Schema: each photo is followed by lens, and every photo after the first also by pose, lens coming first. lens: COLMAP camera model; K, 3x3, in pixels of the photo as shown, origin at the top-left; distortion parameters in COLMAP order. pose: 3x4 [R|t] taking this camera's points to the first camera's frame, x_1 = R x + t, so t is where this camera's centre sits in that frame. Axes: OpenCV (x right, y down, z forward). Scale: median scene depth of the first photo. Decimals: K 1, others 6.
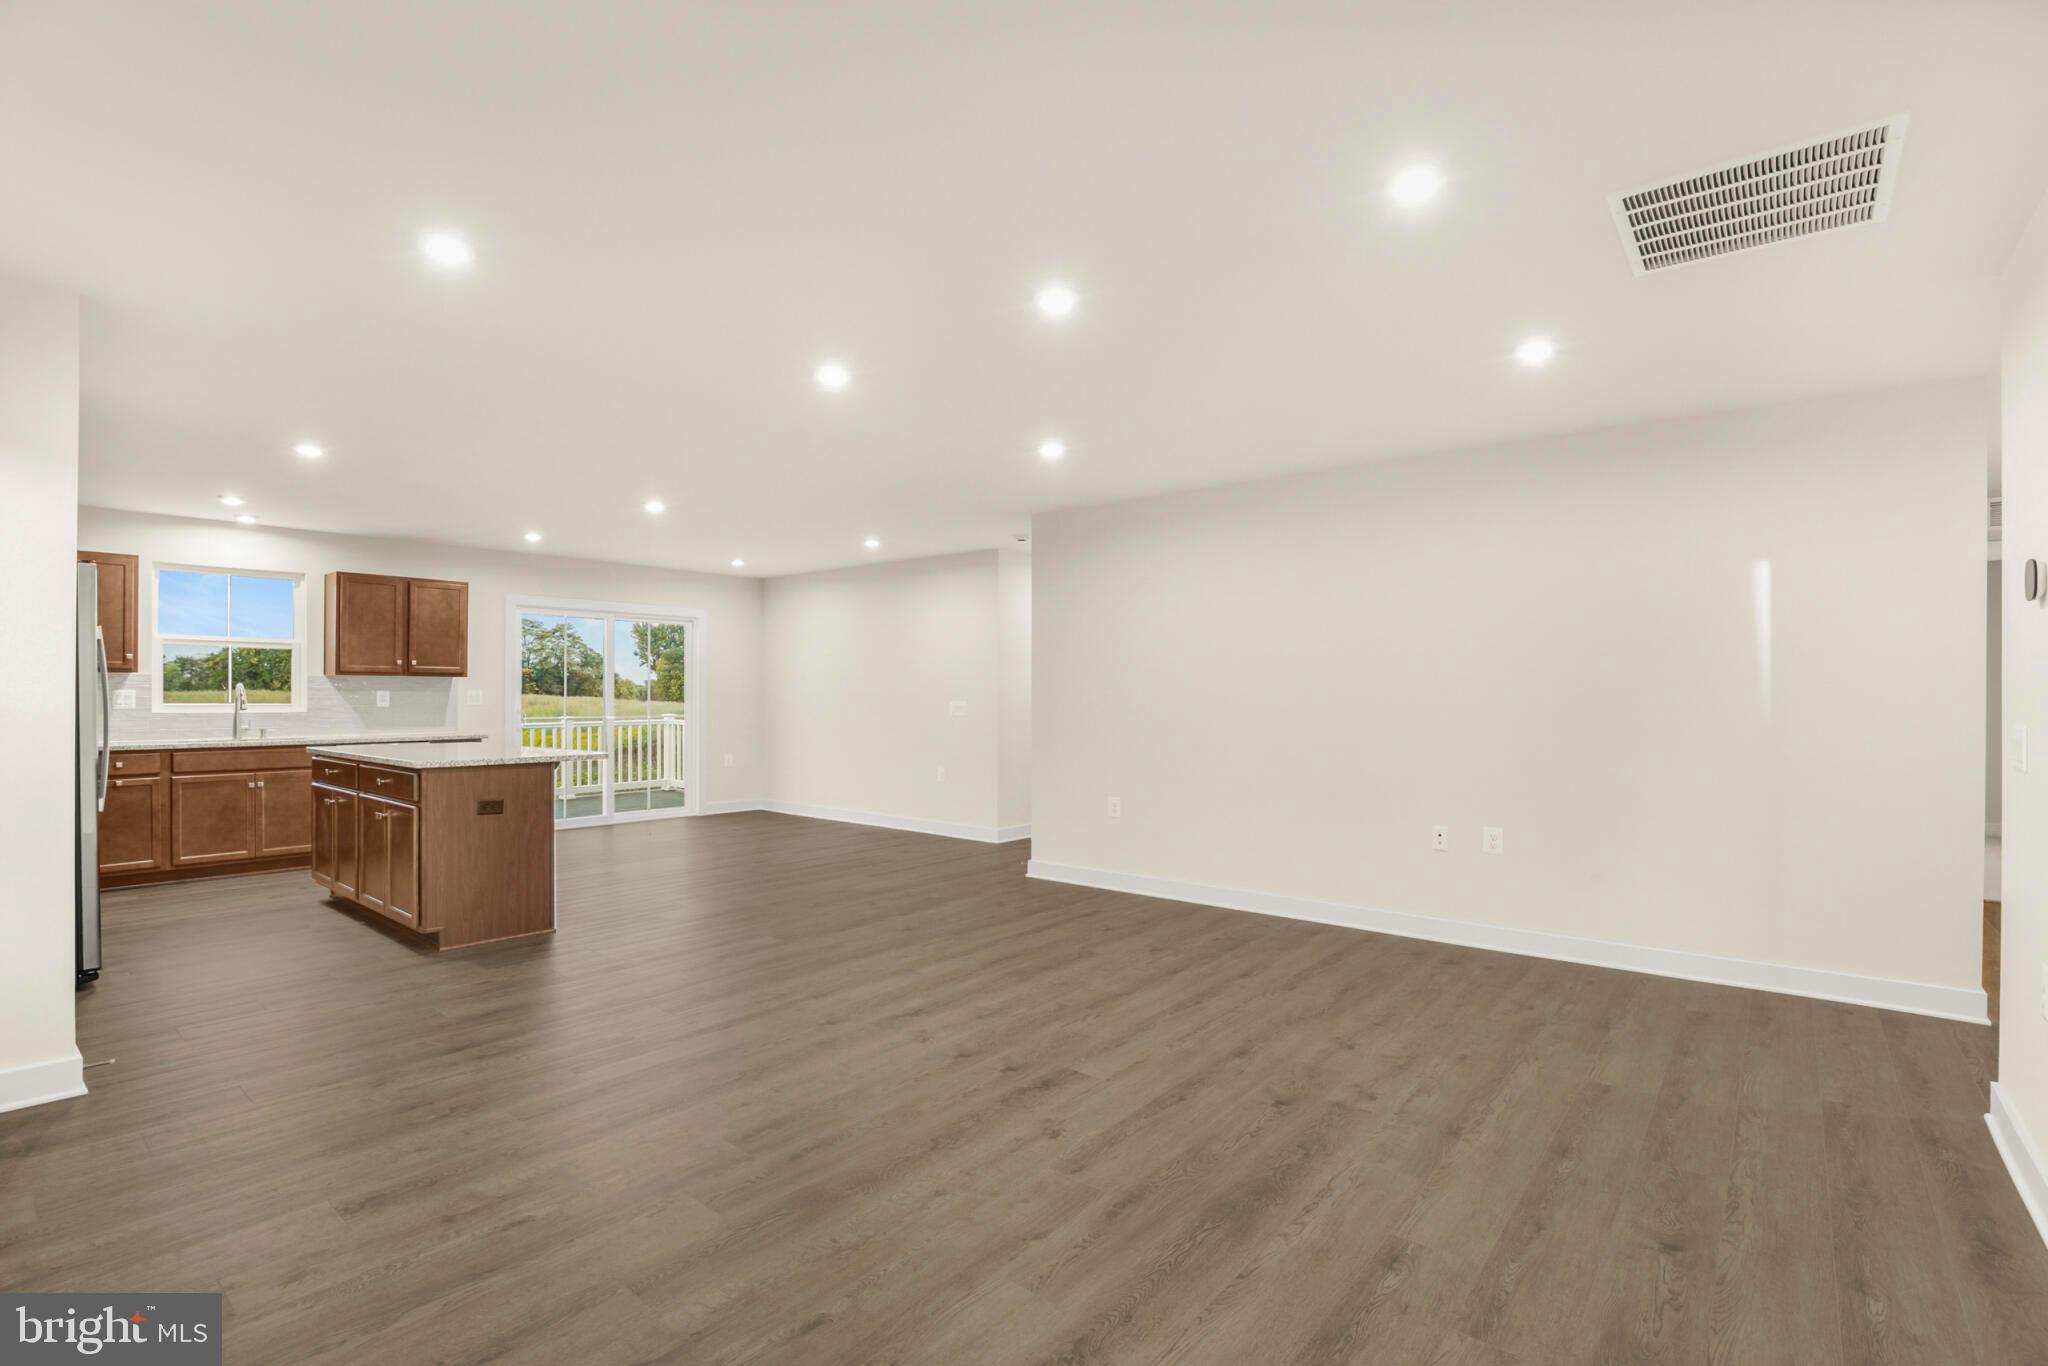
lens RADIAL K [[937.6, 0, 1011.9], [0, 937.6, 694.3], [0, 0, 1]] dist [-0.033578, -0.000179]
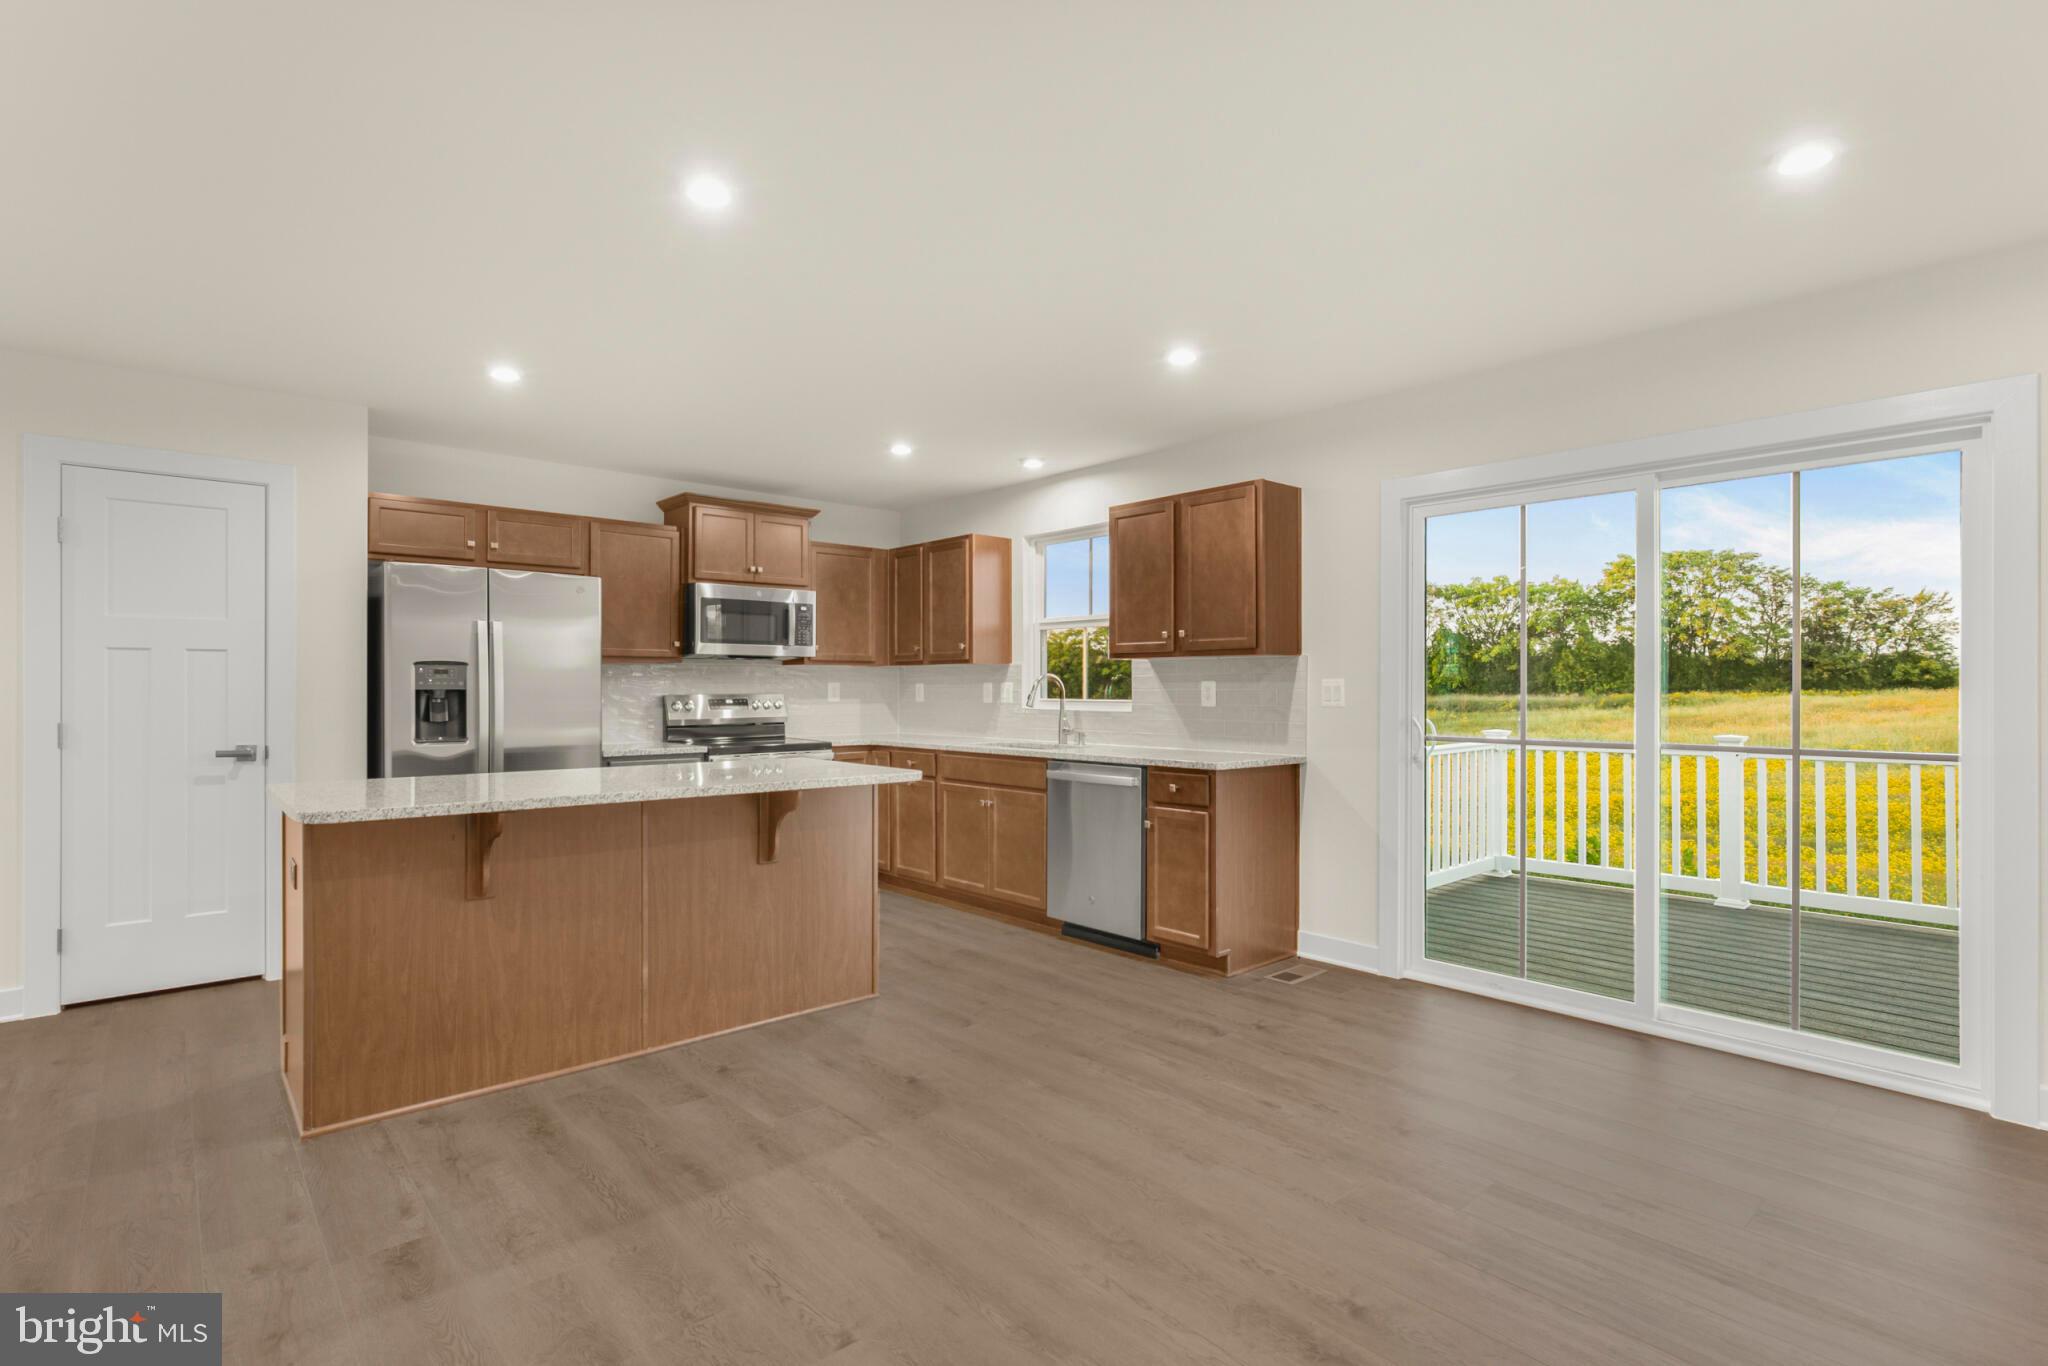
lens RADIAL K [[975.8, 0, 1024.0], [0, 975.8, 683.0], [0, 0, 1]] dist [-0.001555, -0.000551]
pose [[-0.136368, -0.009139, -0.990616, -0.011607], [0.001066, 0.999956, -0.009372, 0.007793], [0.990658, -0.002334, -0.136352, 2.029552]]
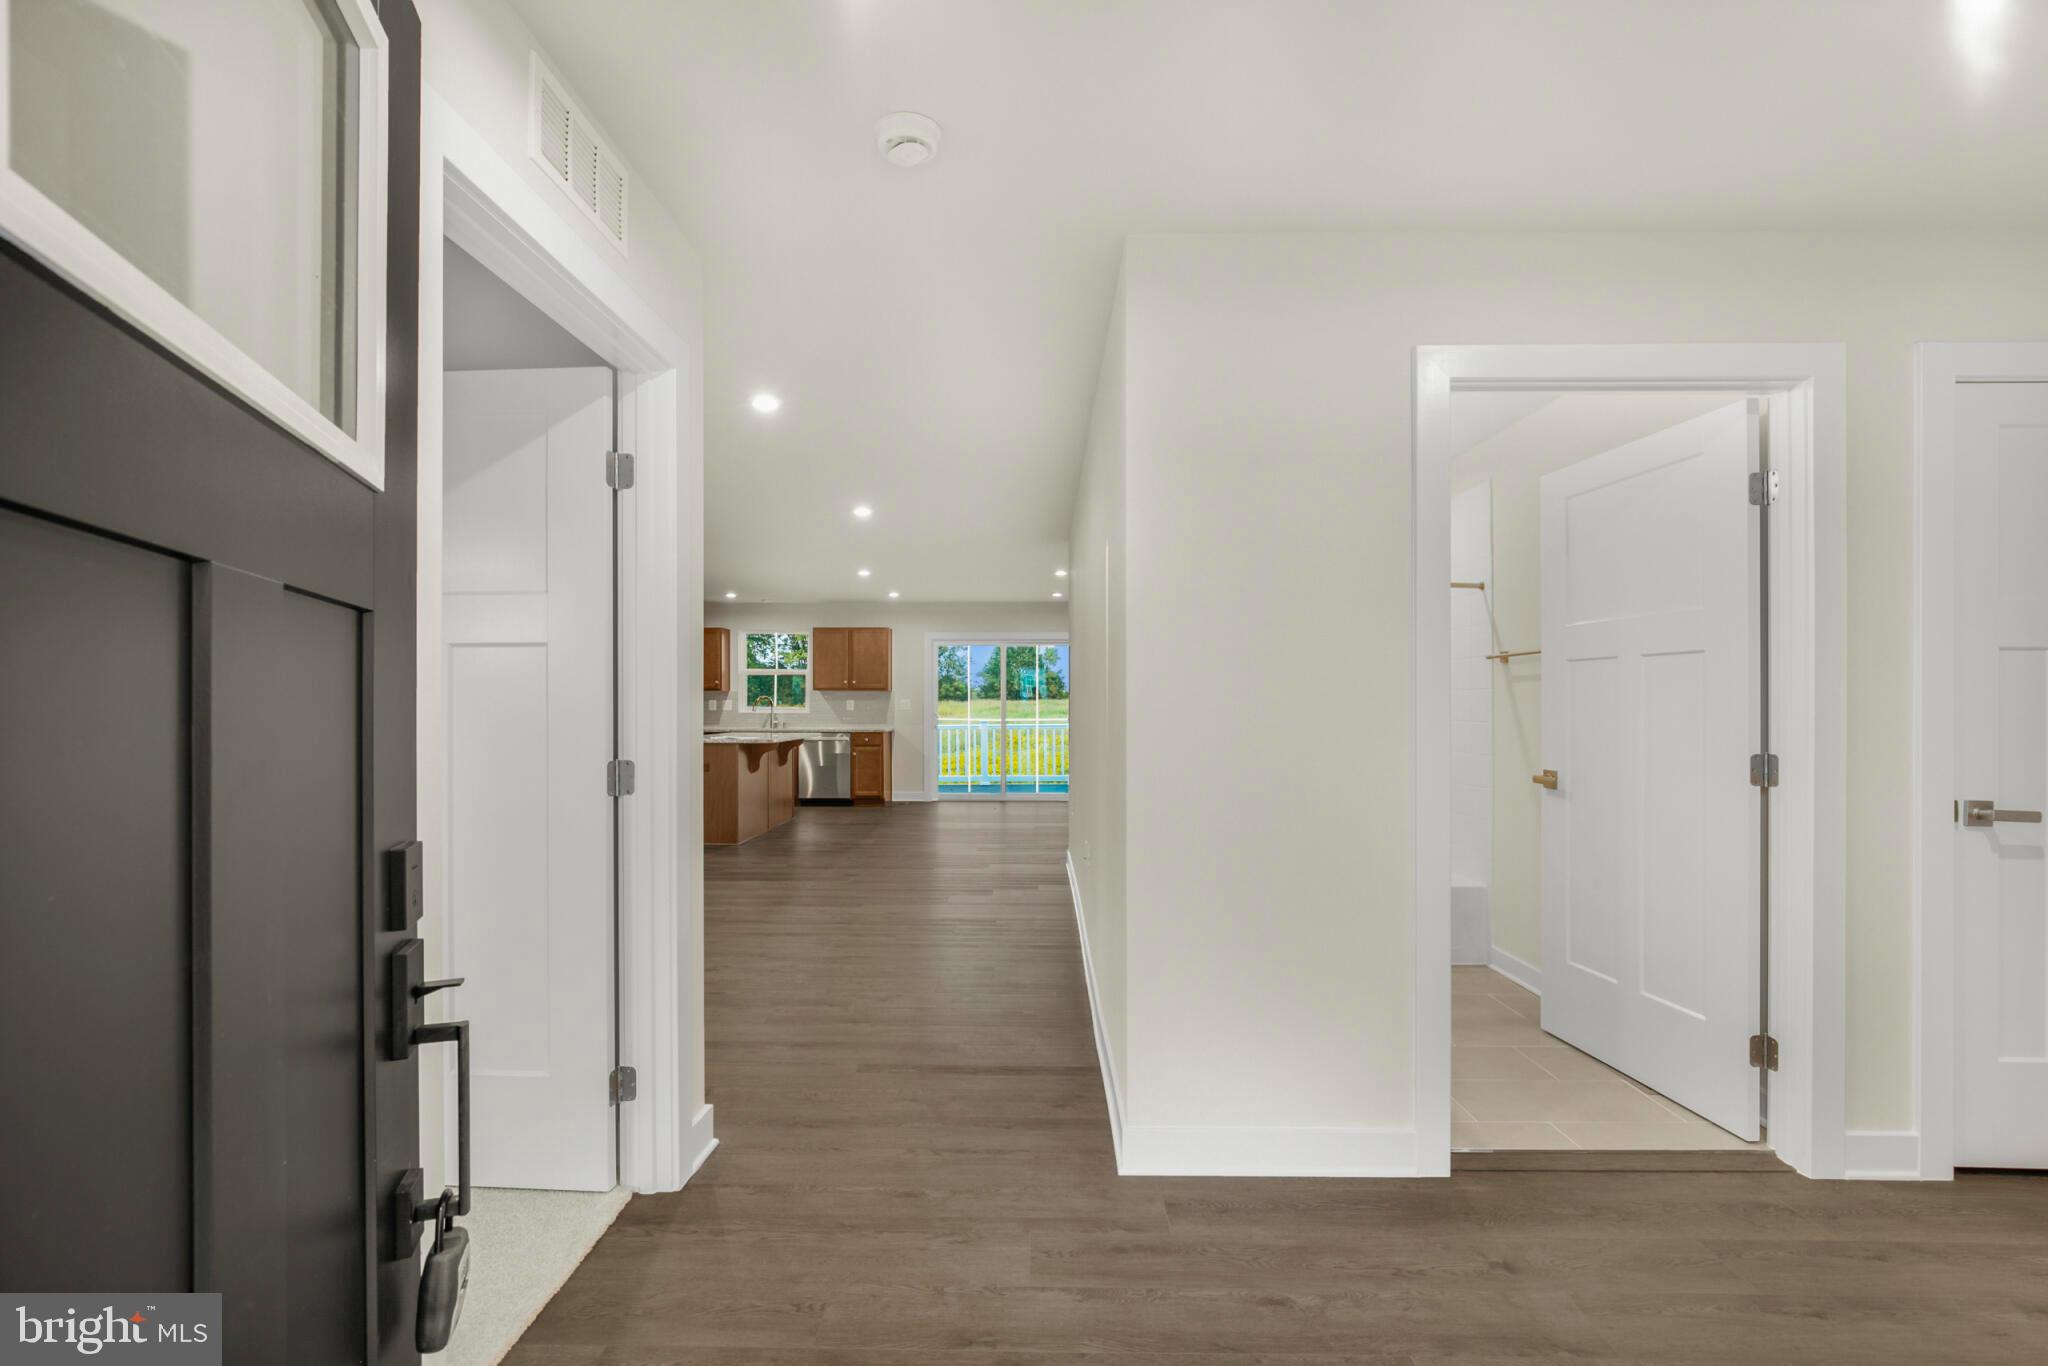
lens RADIAL K [[926.3, 0, 1016.3], [0, 926.3, 721.0], [0, 0, 1]] dist [-0.019711, -0.000054]
pose [[0.629893, 0.011758, -0.776593, 1.508533], [0.006583, 0.999769, 0.020476, 0.003665], [0.776654, -0.018010, 0.629670, 0.478673]]
